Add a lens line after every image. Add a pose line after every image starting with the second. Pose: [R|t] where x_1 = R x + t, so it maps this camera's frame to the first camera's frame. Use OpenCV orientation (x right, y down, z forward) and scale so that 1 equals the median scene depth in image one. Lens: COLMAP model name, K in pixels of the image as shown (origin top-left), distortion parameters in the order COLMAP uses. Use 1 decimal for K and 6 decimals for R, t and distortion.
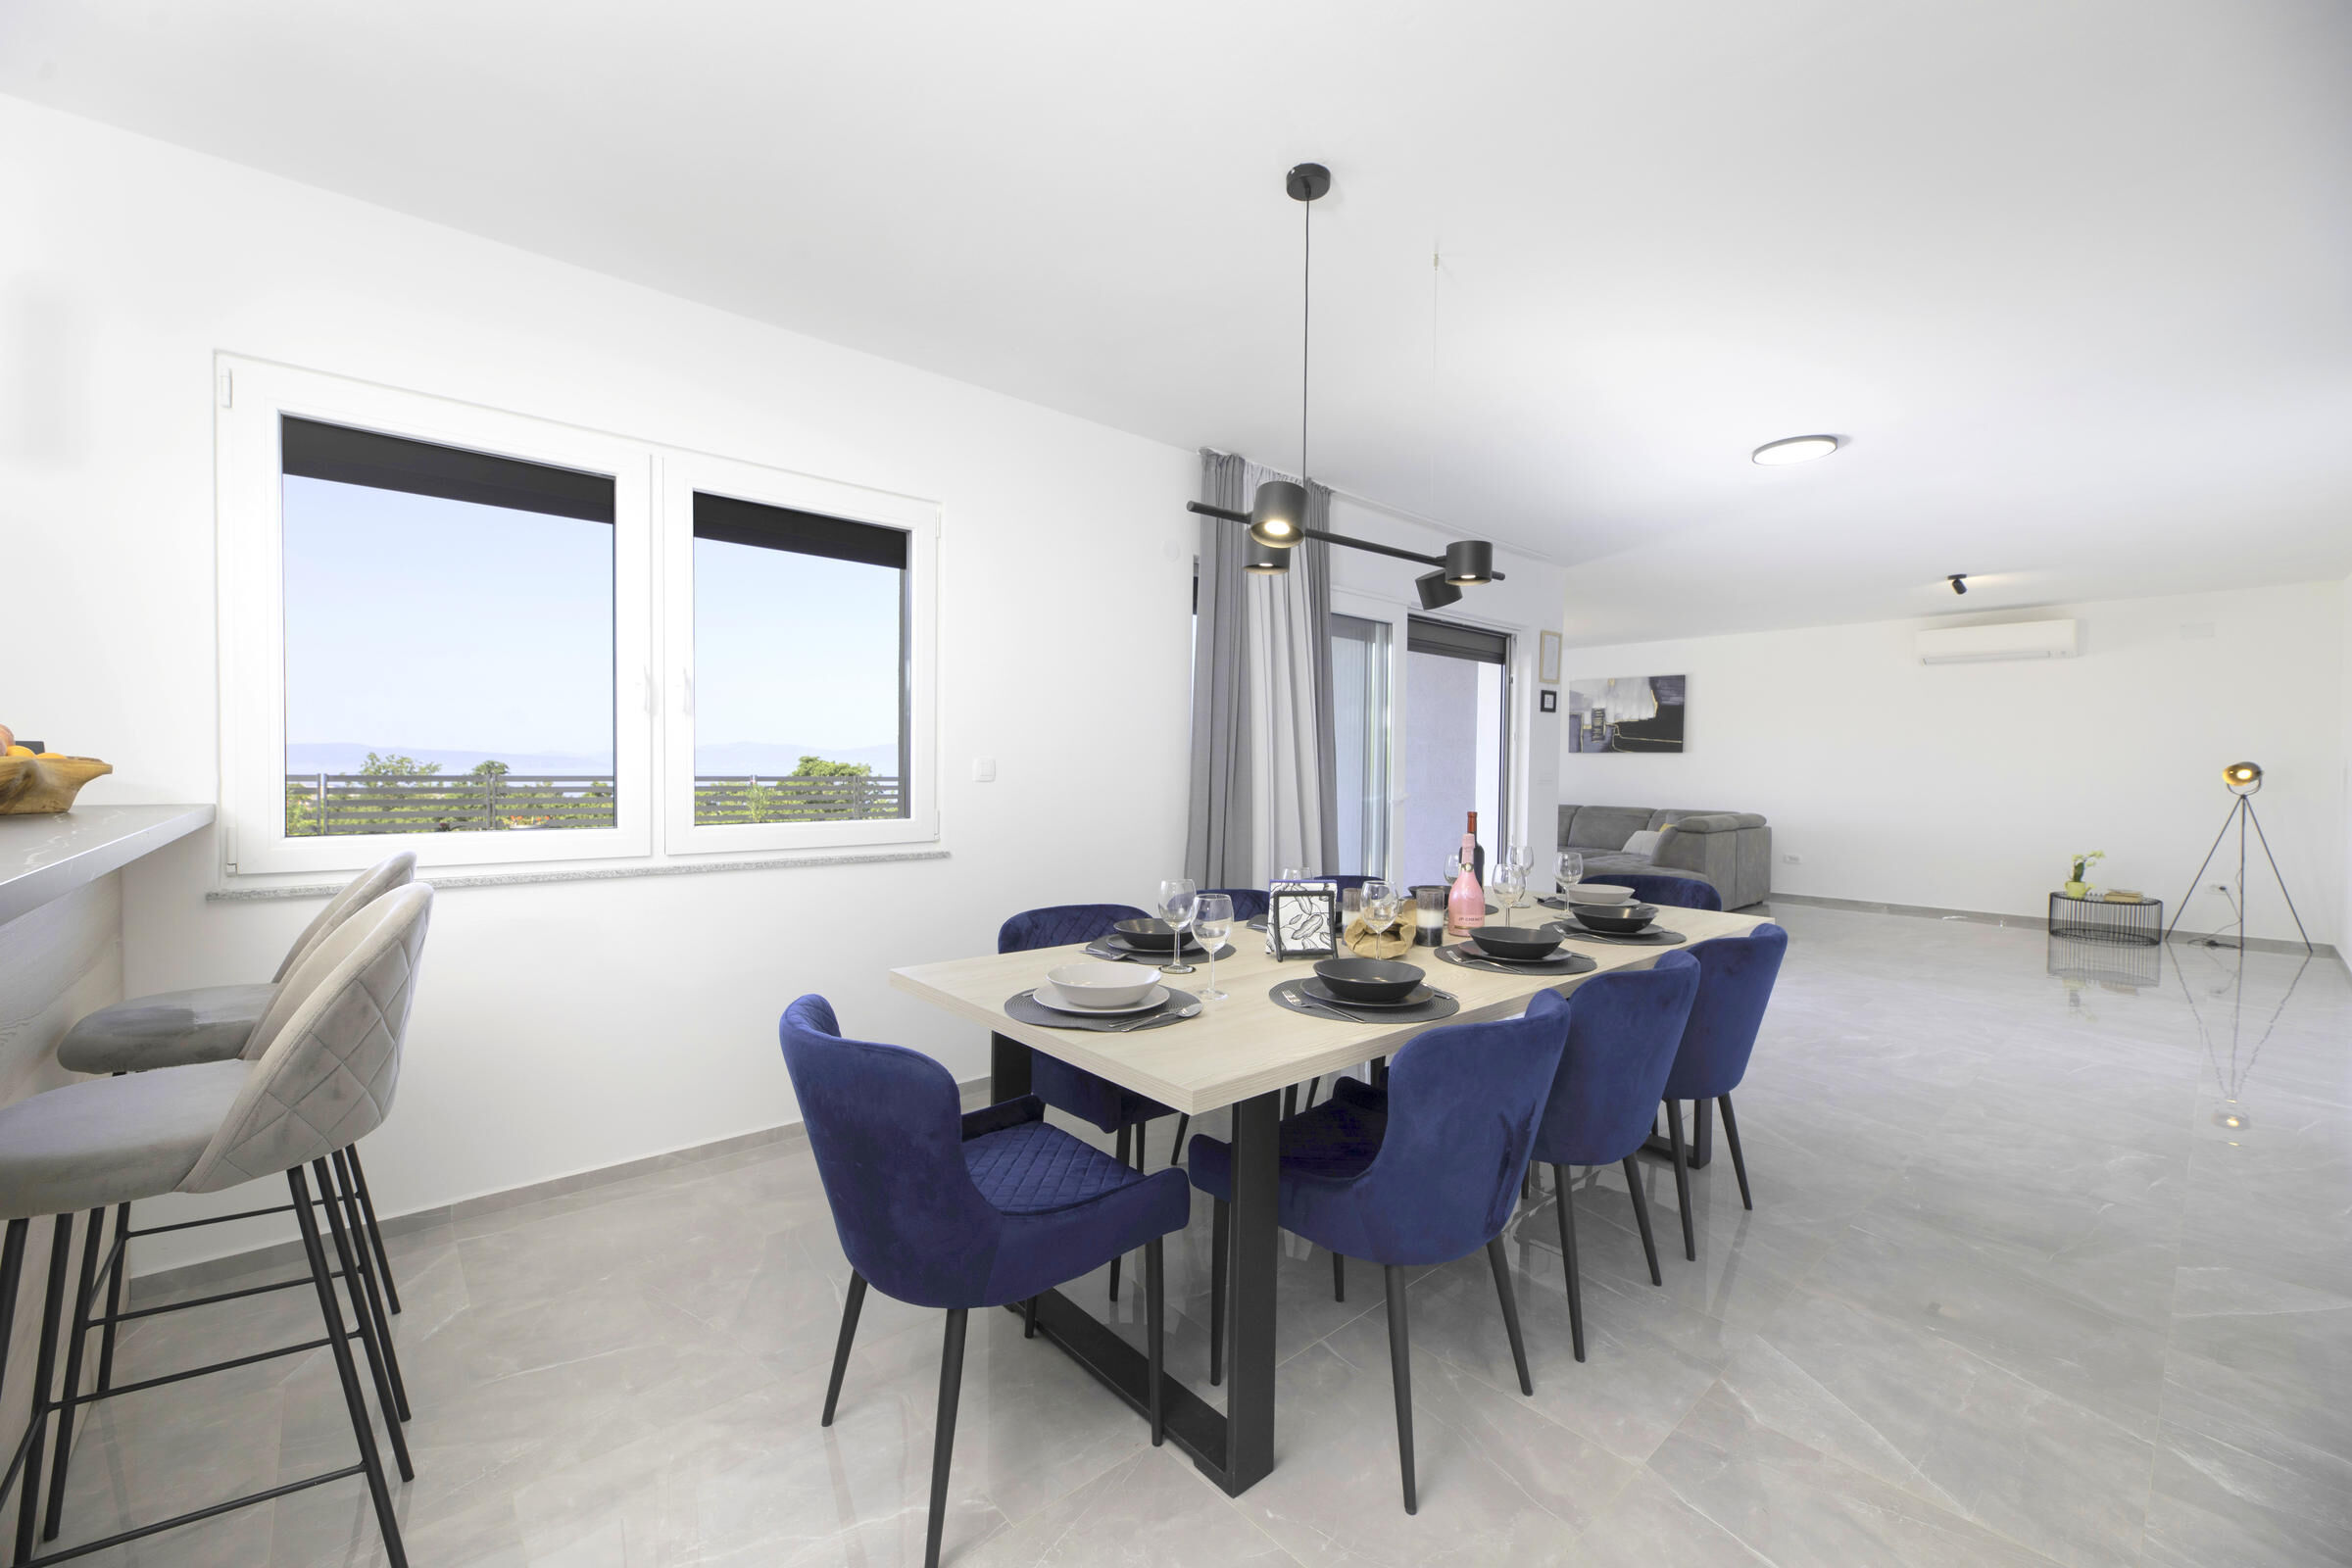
lens RADIAL K [[941.7, 0, 1176.0], [0, 941.7, 784.0], [0, 0, 1]] dist [0.001621, 0.000102]
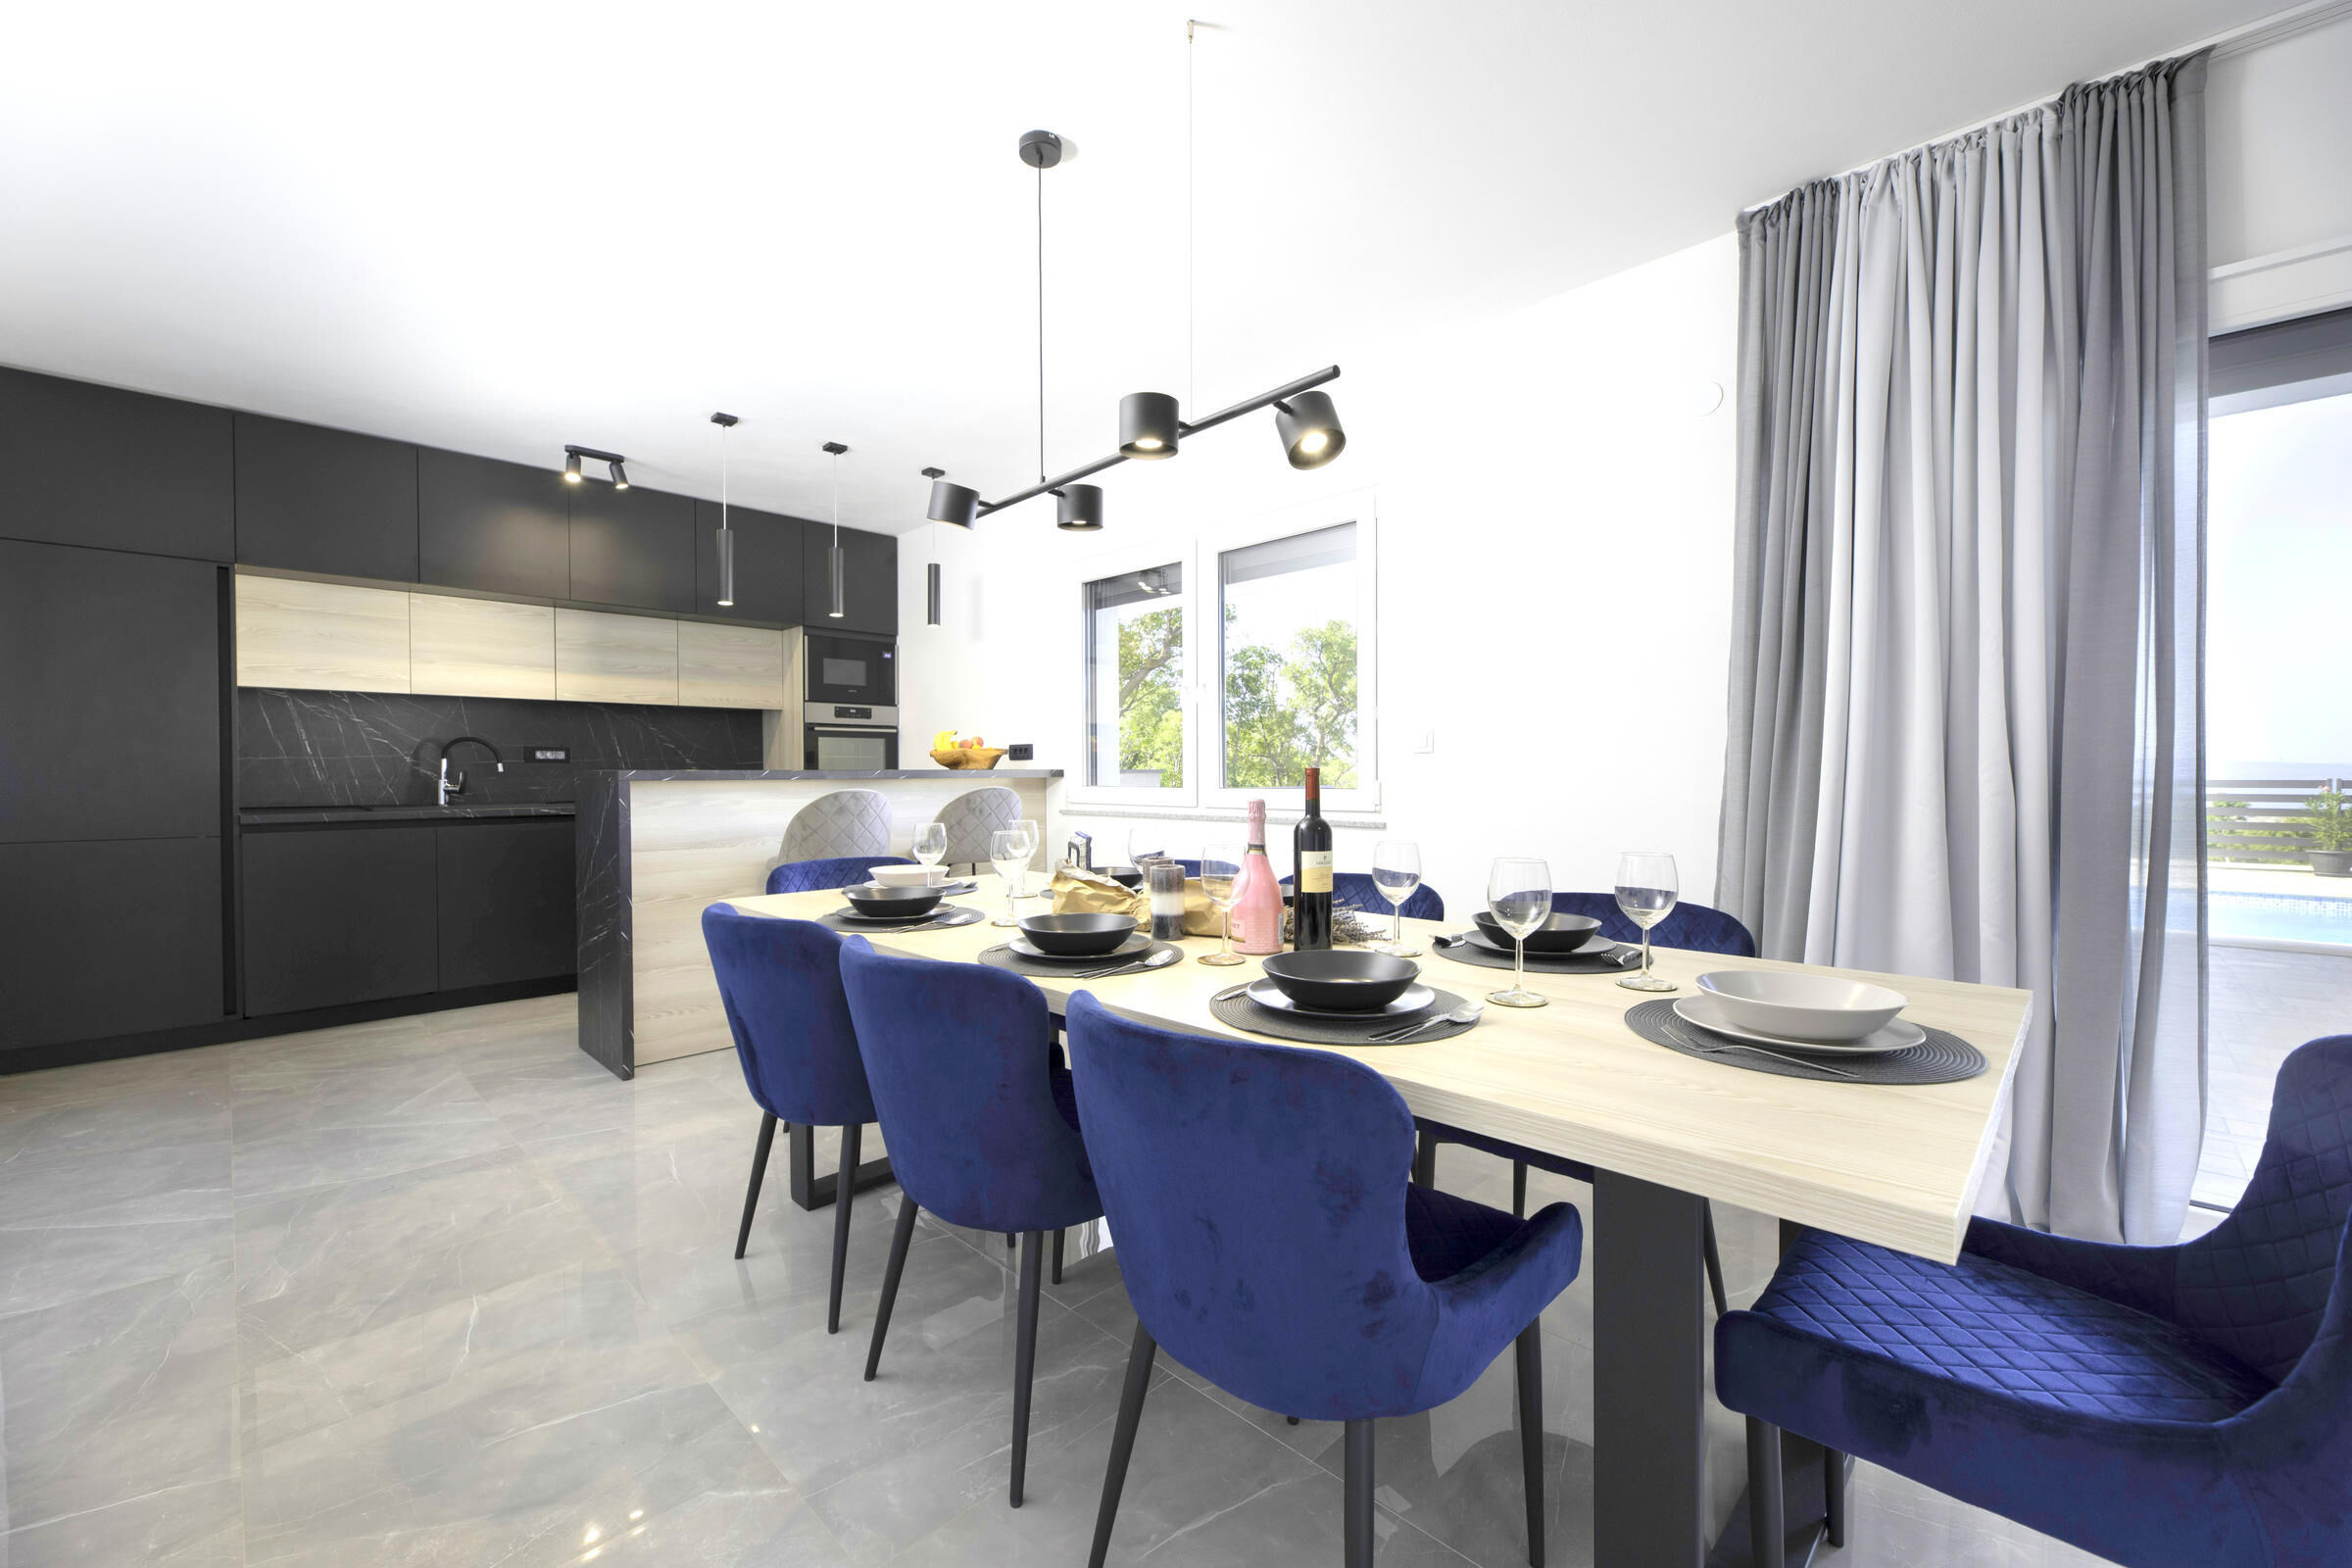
lens RADIAL K [[941.7, 0, 1176.0], [0, 941.7, 784.0], [0, 0, 1]] dist [0.001621, 0.000102]
pose [[0.078565, 0.004229, -0.996900, 0.941027], [-0.015692, 0.999872, 0.003005, 0.035832], [0.996786, 0.015407, 0.078621, 0.876347]]
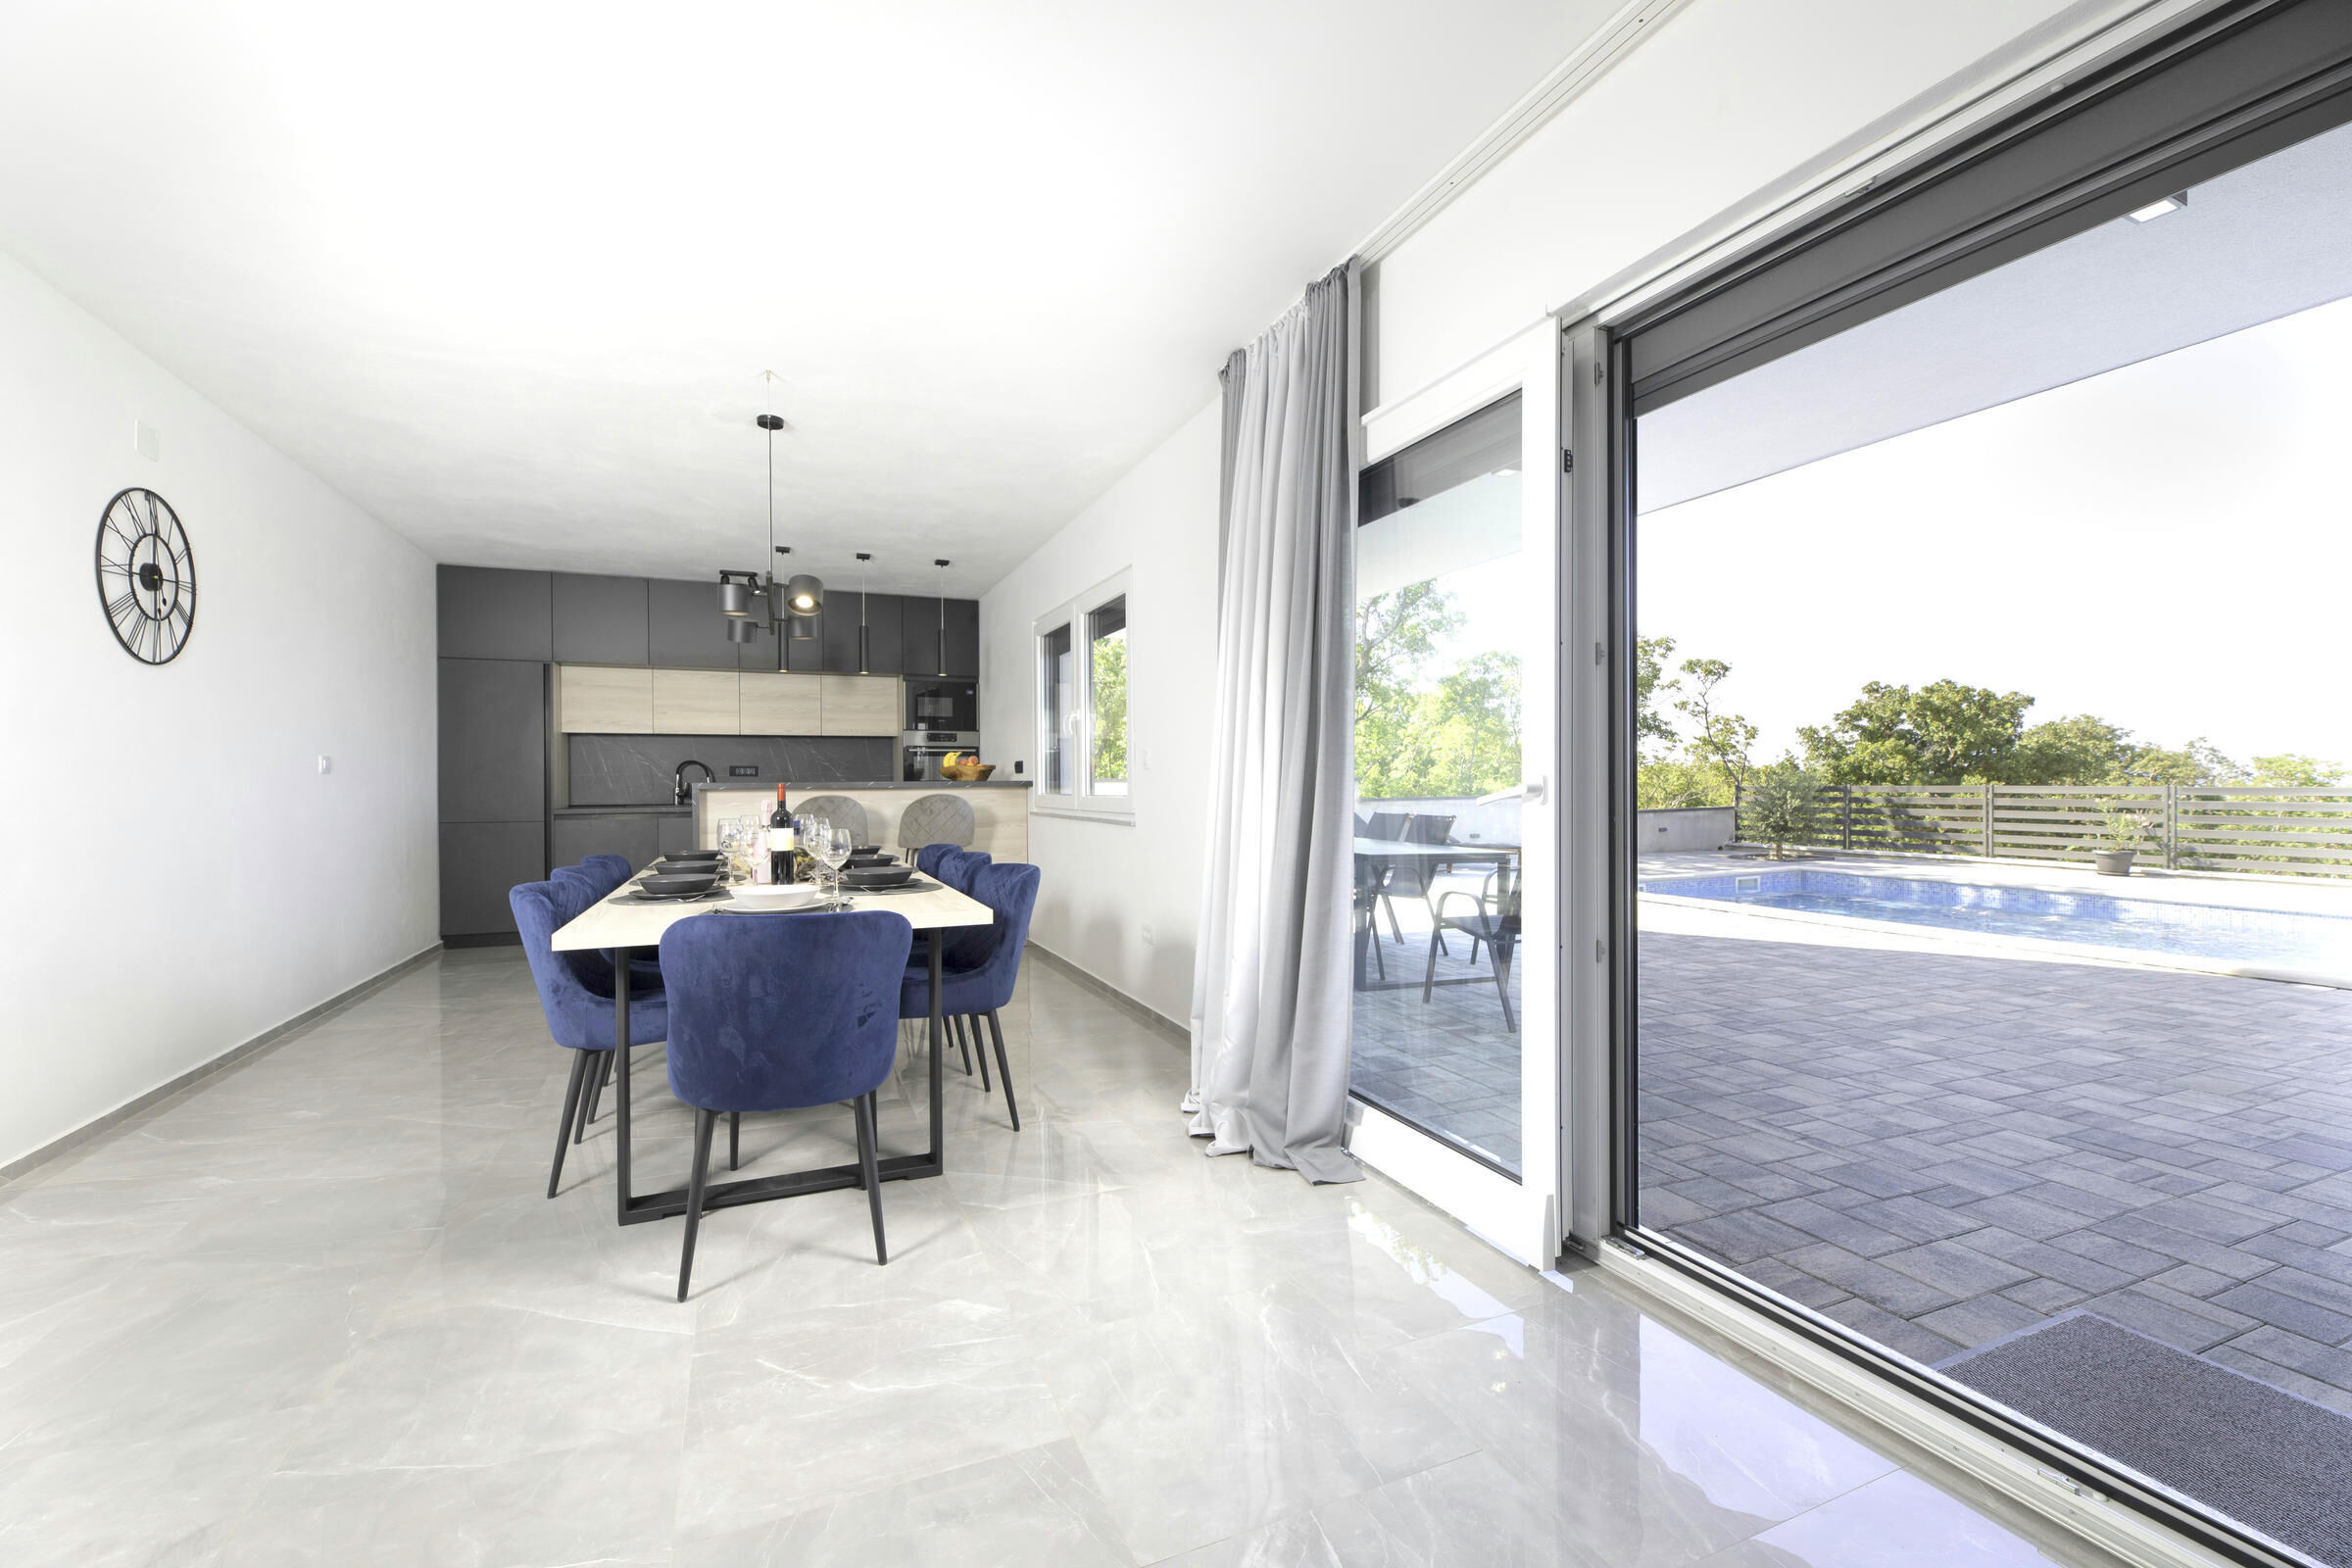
lens RADIAL K [[947.2, 0, 1176.0], [0, 947.2, 784.0], [0, 0, 1]] dist [0.001842, 0.000078]
pose [[-0.290113, -0.001580, -0.956991, 1.021569], [-0.014885, 0.999885, 0.002862, 0.031093], [0.956877, 0.015075, -0.290103, 1.093078]]
